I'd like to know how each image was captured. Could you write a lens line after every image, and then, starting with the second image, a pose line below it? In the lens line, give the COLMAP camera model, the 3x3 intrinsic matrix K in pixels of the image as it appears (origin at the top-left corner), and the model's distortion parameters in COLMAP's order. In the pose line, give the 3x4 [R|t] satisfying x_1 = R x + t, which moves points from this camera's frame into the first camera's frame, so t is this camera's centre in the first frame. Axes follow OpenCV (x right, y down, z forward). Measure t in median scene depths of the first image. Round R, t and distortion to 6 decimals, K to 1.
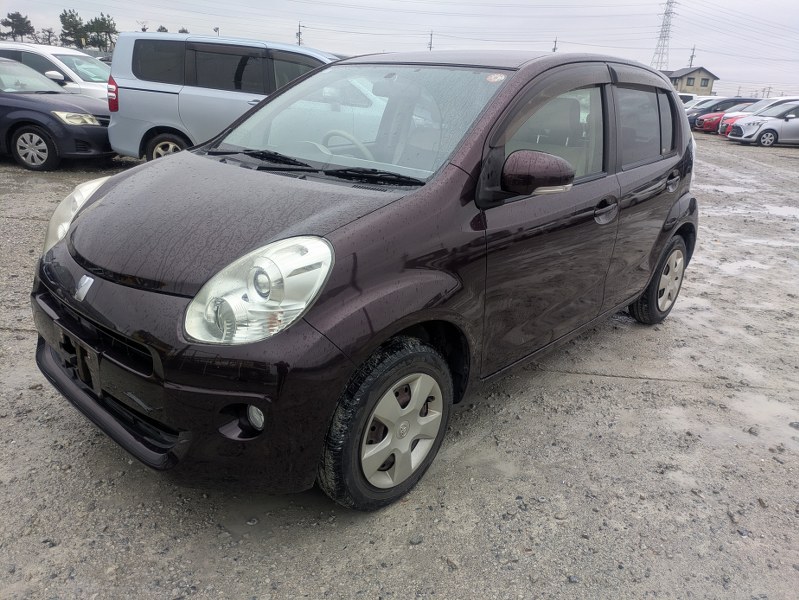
lens RADIAL K [[590.0, 0, 407.3], [0, 590.0, 303.4], [0, 0, 1]] dist [0.045960, -0.038719]
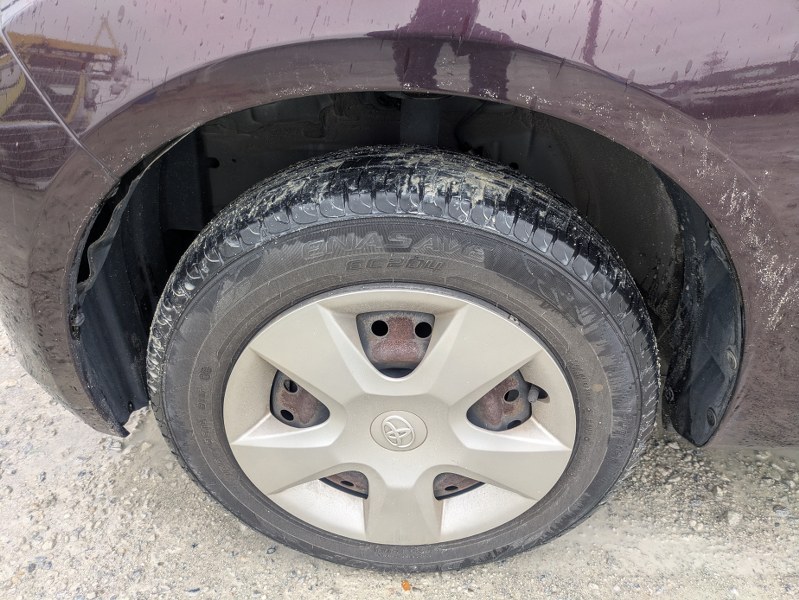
lens RADIAL K [[590.0, 0, 407.3], [0, 590.0, 303.4], [0, 0, 1]] dist [0.045960, -0.038719]
pose [[0.621174, 0.373619, -0.688878, 0.171356], [-0.220482, 0.926849, 0.303872, 0.030771], [0.752018, -0.036872, 0.658111, 0.642566]]
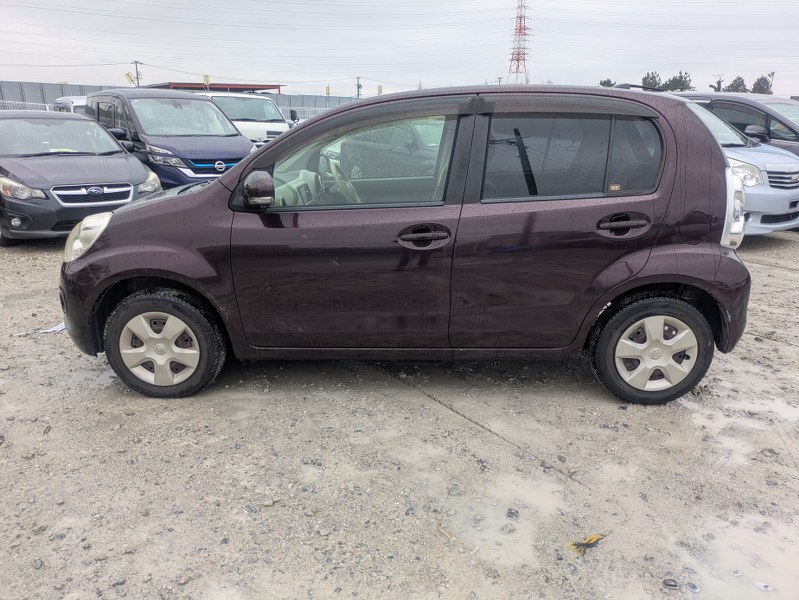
lens RADIAL K [[590.0, 0, 407.3], [0, 590.0, 303.4], [0, 0, 1]] dist [0.045960, -0.038719]
pose [[0.647339, 0.174418, -0.741977, 1.266183], [-0.232944, 0.972161, 0.025296, -0.073397], [0.725733, 0.156464, 0.669948, 0.342511]]
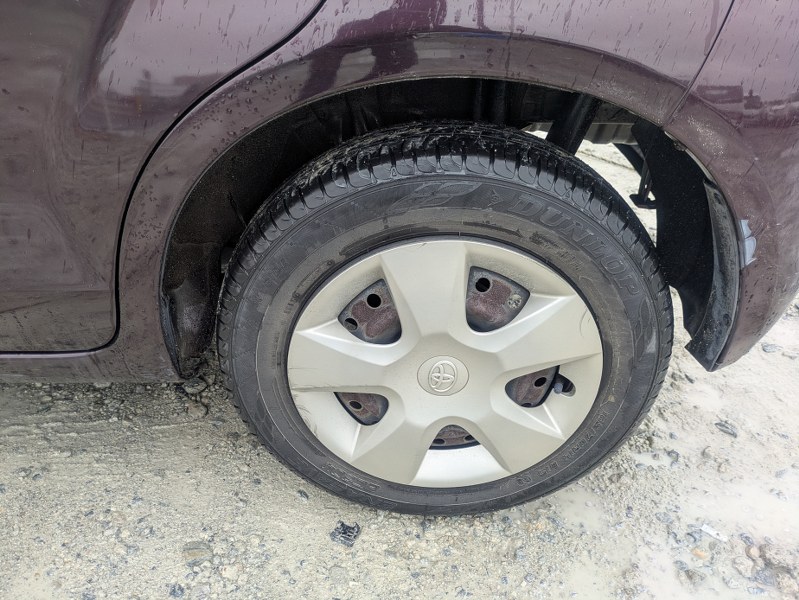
lens RADIAL K [[615.8, 0, 399.5], [0, 615.8, 300.0], [0, 0, 1]] dist [0.027997, -0.004144]
pose [[0.658166, 0.370524, -0.655385, 0.882771], [-0.233308, 0.928037, 0.290370, -0.190764], [0.715811, -0.038205, 0.697248, 1.328366]]
